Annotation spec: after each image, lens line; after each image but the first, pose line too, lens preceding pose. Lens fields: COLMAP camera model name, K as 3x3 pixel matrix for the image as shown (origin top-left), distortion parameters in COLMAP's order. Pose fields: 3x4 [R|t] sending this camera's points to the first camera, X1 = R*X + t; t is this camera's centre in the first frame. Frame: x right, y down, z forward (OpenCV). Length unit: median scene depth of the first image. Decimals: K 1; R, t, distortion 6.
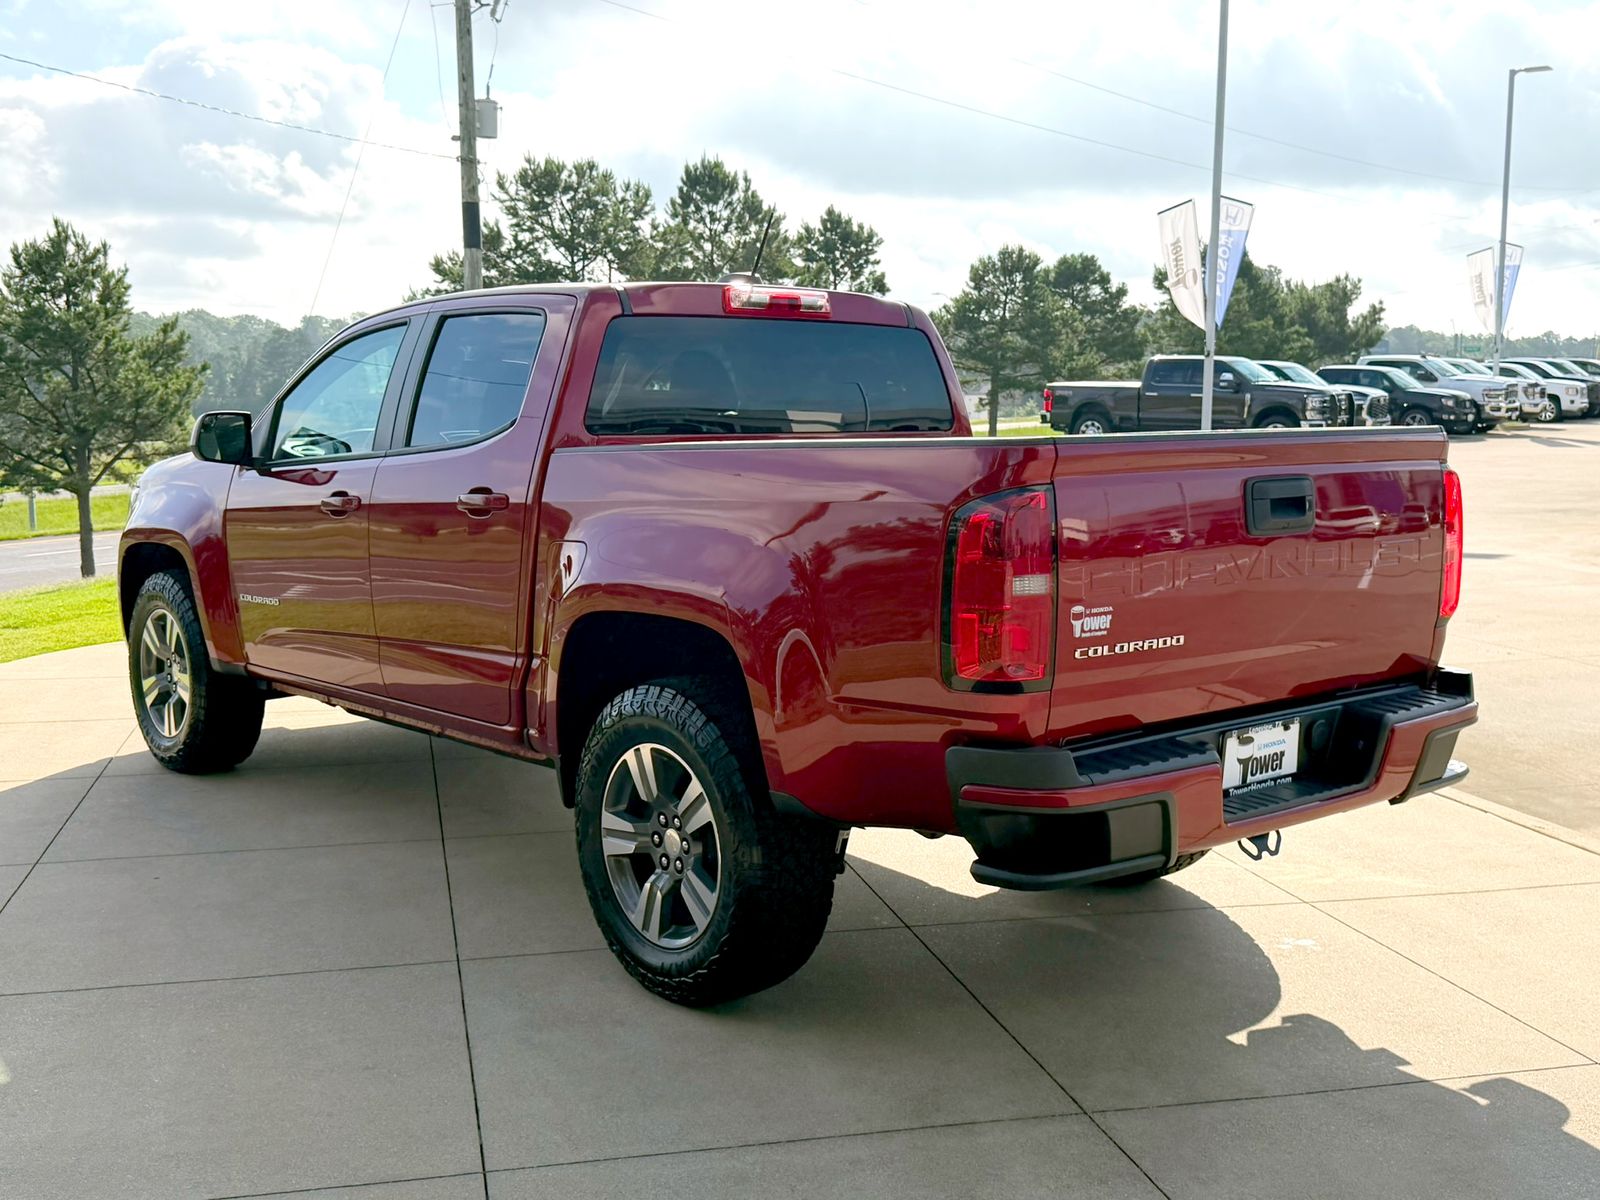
lens RADIAL K [[1664.4, 0, 800.0], [0, 1664.4, 600.0], [0, 0, 1]] dist [0.134966, -0.270051]
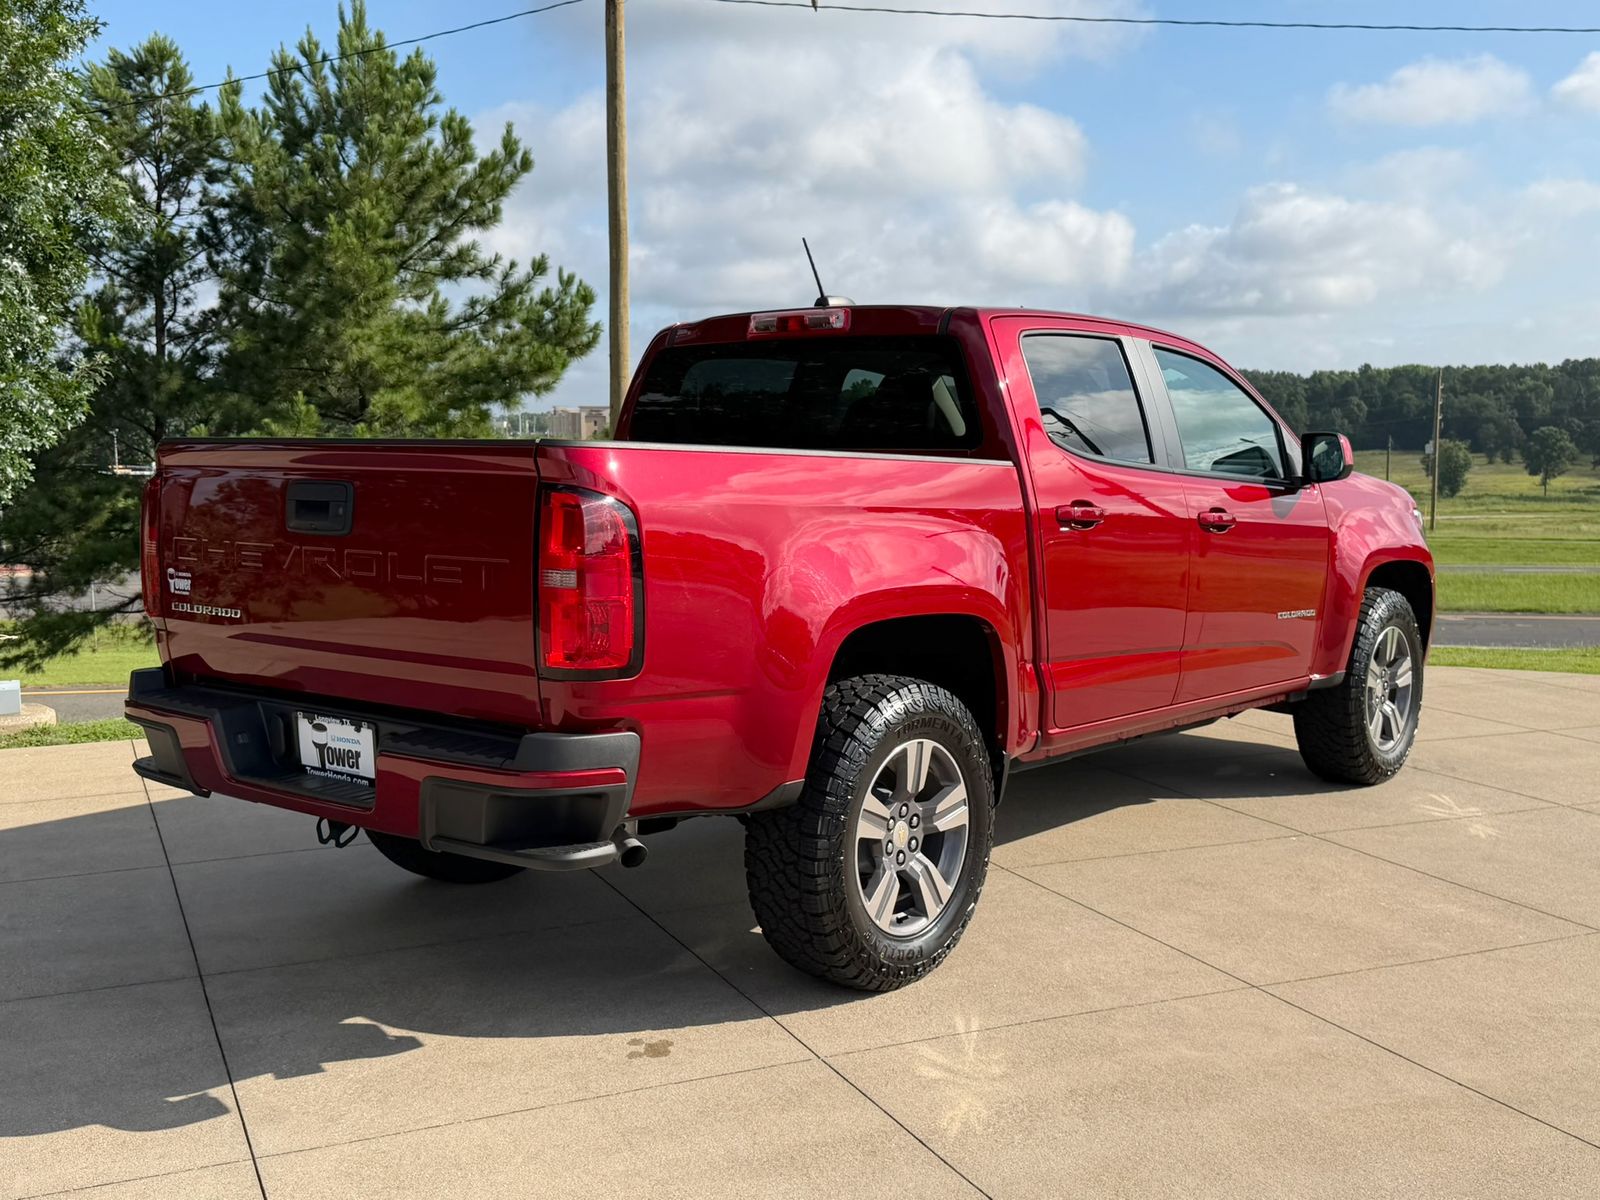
lens RADIAL K [[1664.4, 0, 800.0], [0, 1664.4, 600.0], [0, 0, 1]] dist [0.134966, -0.270051]
pose [[0.191057, 0.093528, -0.977113, 1.320697], [-0.117746, 0.990446, 0.071781, -0.105801], [0.974491, 0.101337, 0.200244, 1.043127]]
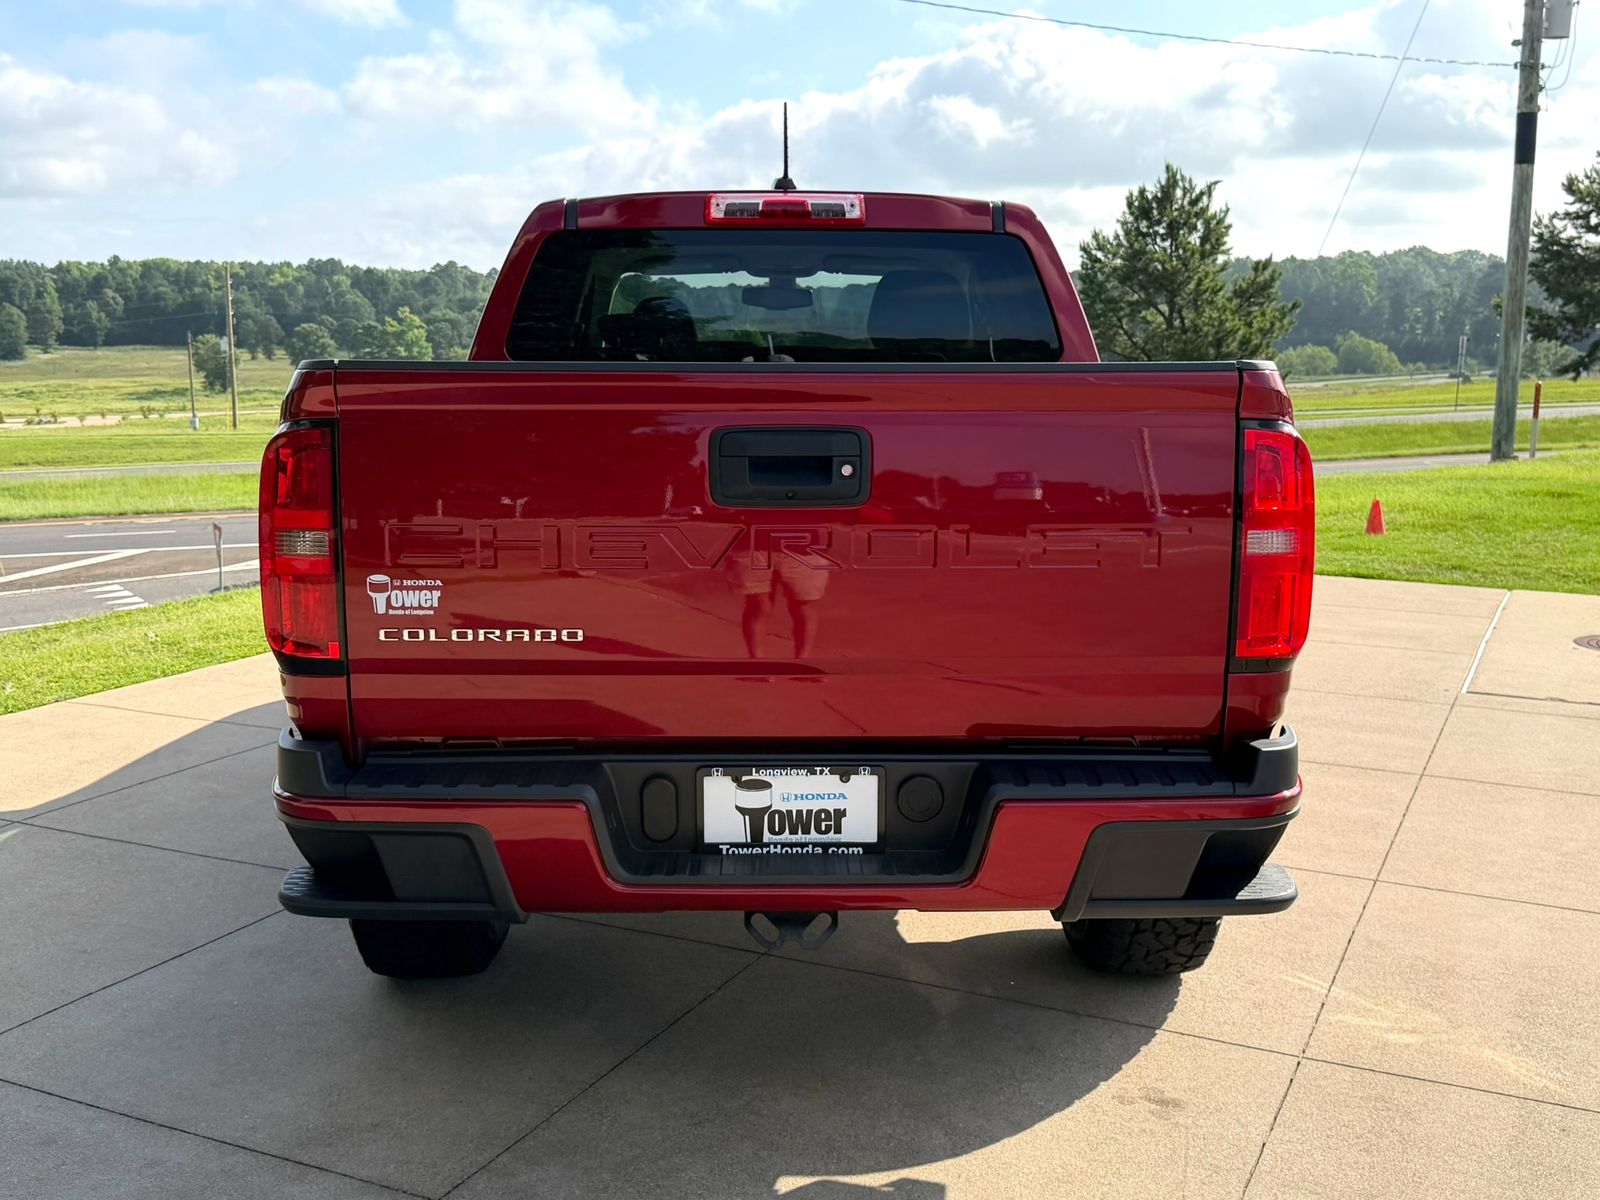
lens RADIAL K [[1663.4, 0, 803.9], [0, 1663.4, 613.1], [0, 0, 1]] dist [0.151058, -0.305737]
pose [[0.778497, 0.102683, -0.619191, 0.706084], [-0.075909, 0.994689, 0.069515, -0.042339], [0.623041, -0.007115, 0.782157, 0.428675]]
